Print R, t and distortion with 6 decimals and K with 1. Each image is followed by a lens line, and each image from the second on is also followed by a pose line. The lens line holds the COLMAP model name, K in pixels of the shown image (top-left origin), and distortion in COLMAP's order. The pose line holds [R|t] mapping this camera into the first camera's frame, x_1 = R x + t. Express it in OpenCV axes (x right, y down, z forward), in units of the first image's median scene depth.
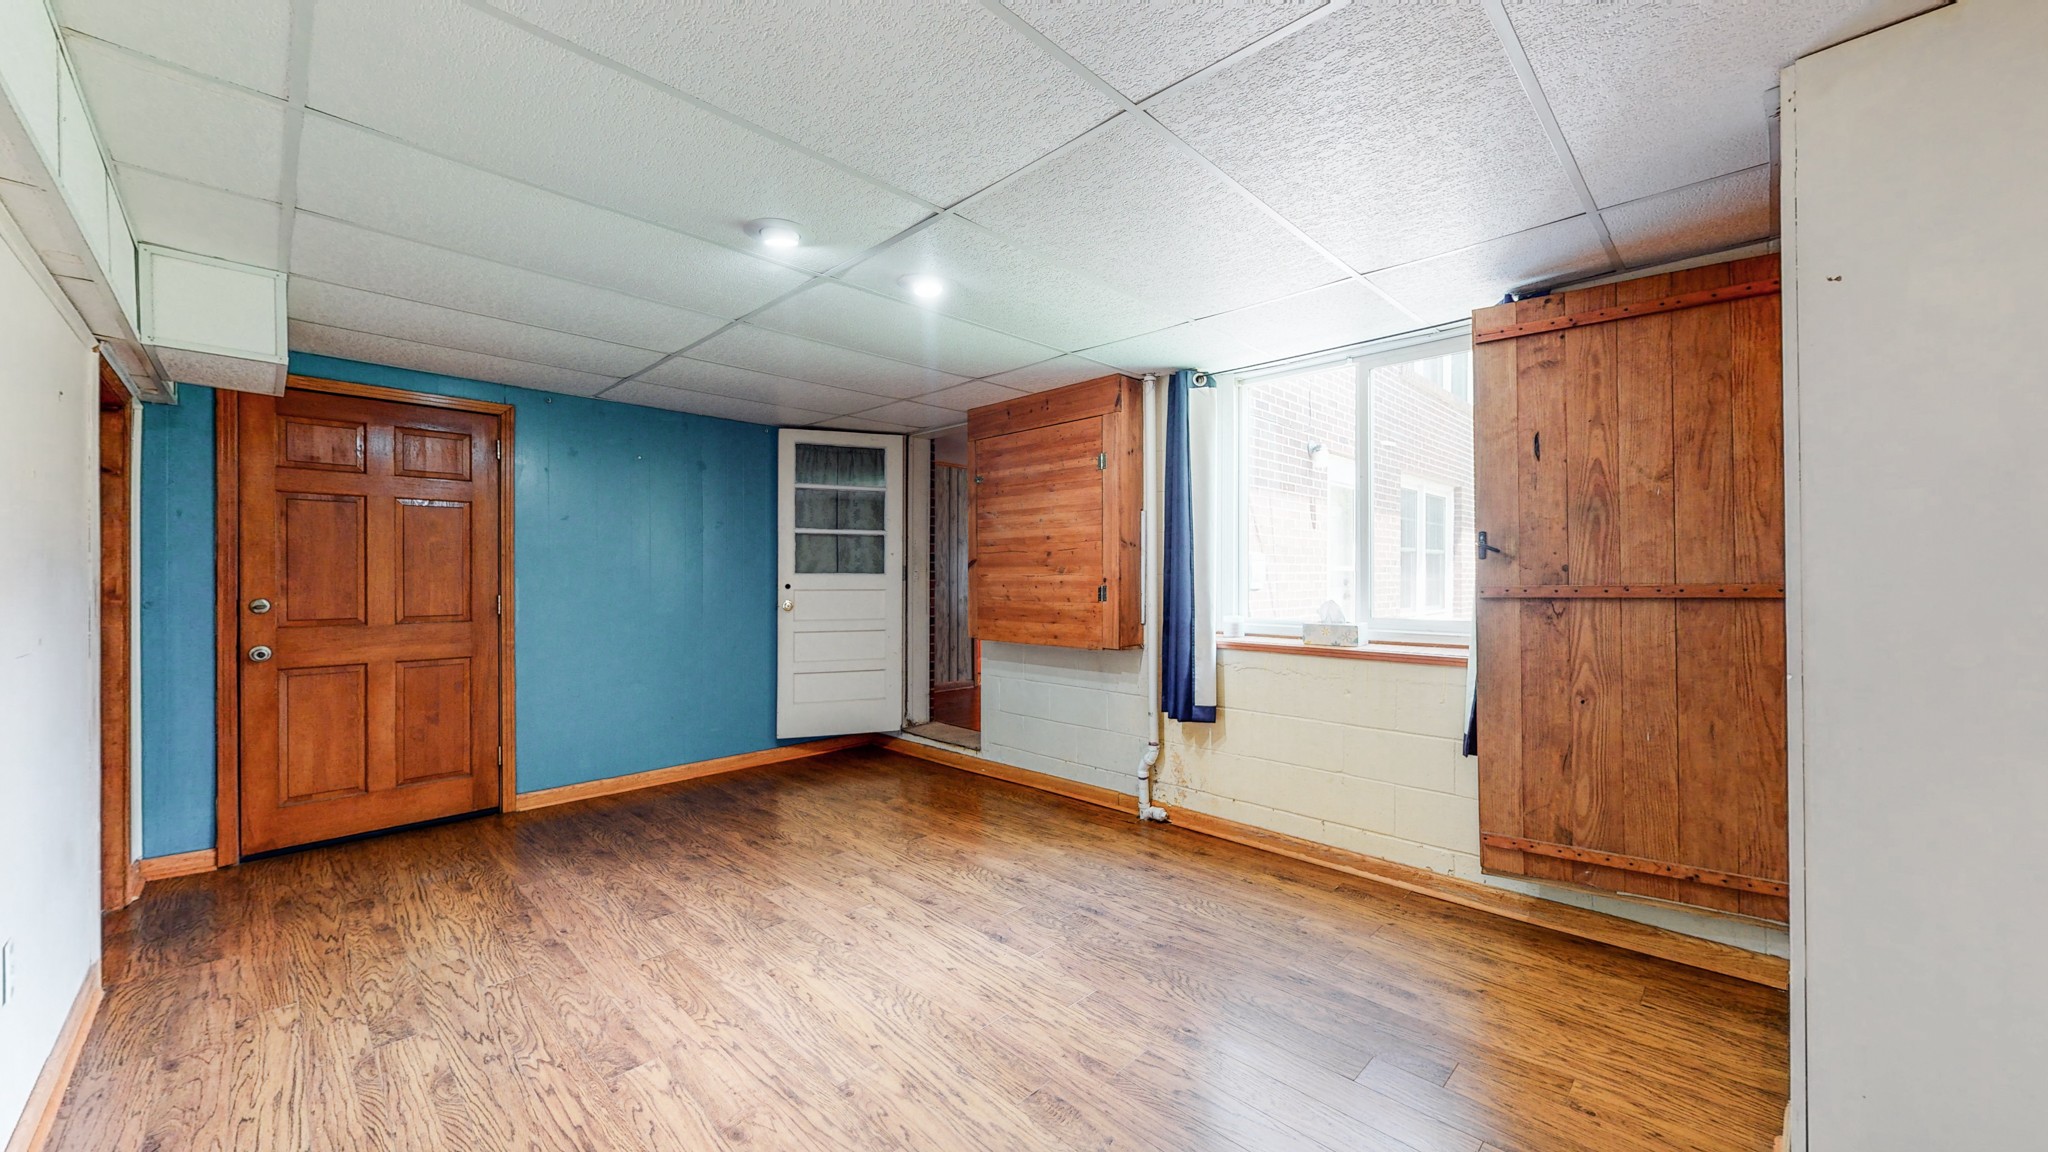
lens RADIAL K [[749.6, 0, 1022.8], [0, 749.6, 574.2], [0, 0, 1]] dist [0.001336, 0.000199]
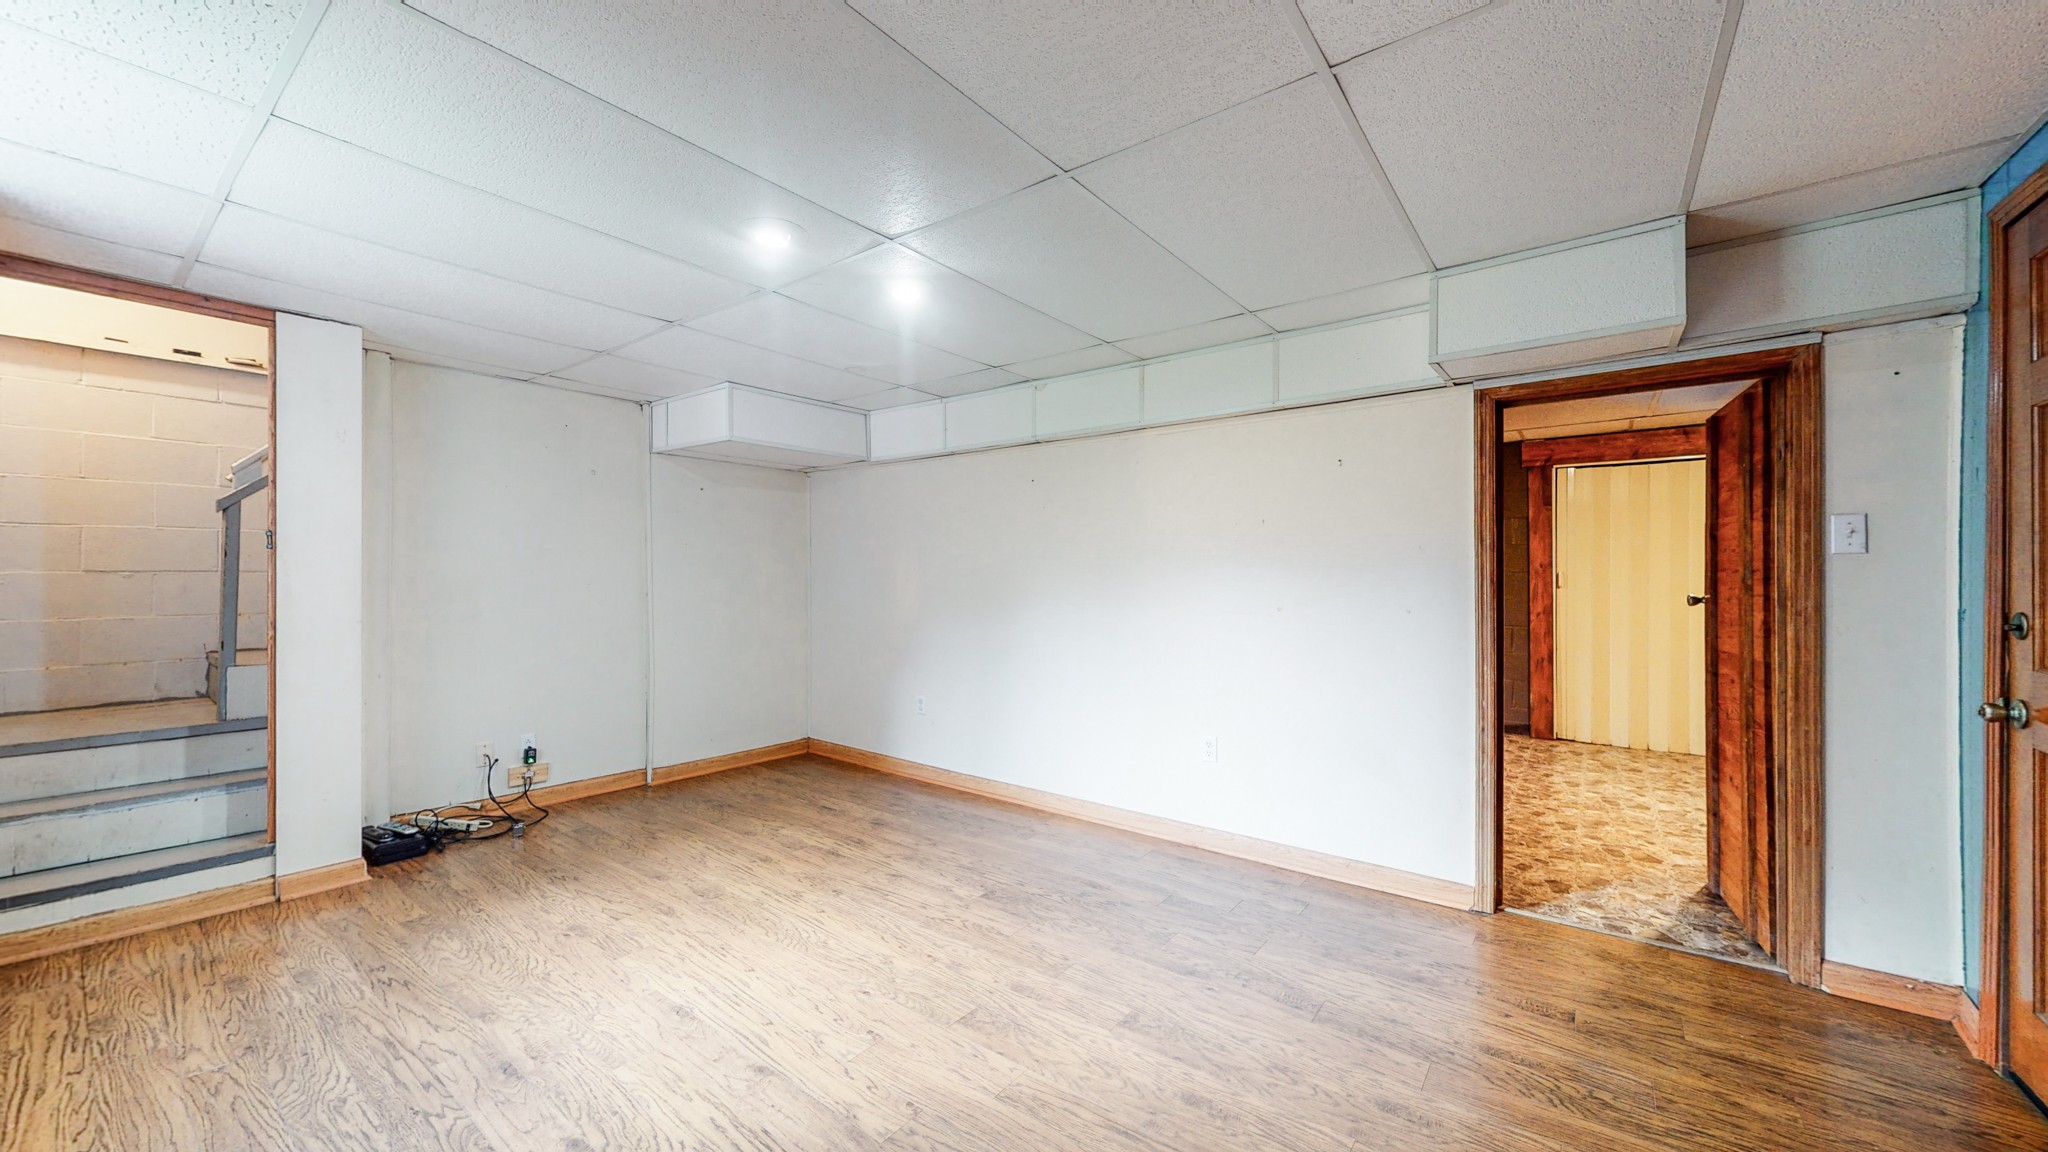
lens RADIAL K [[749.6, 0, 1026.6], [0, 749.6, 576.1], [0, 0, 1]] dist [0.001336, 0.000199]
pose [[-0.991311, 0.002001, -0.131522, -0.305768], [0.002397, 0.999993, -0.002850, 0.009349], [0.131516, -0.003140, -0.991309, 1.896715]]
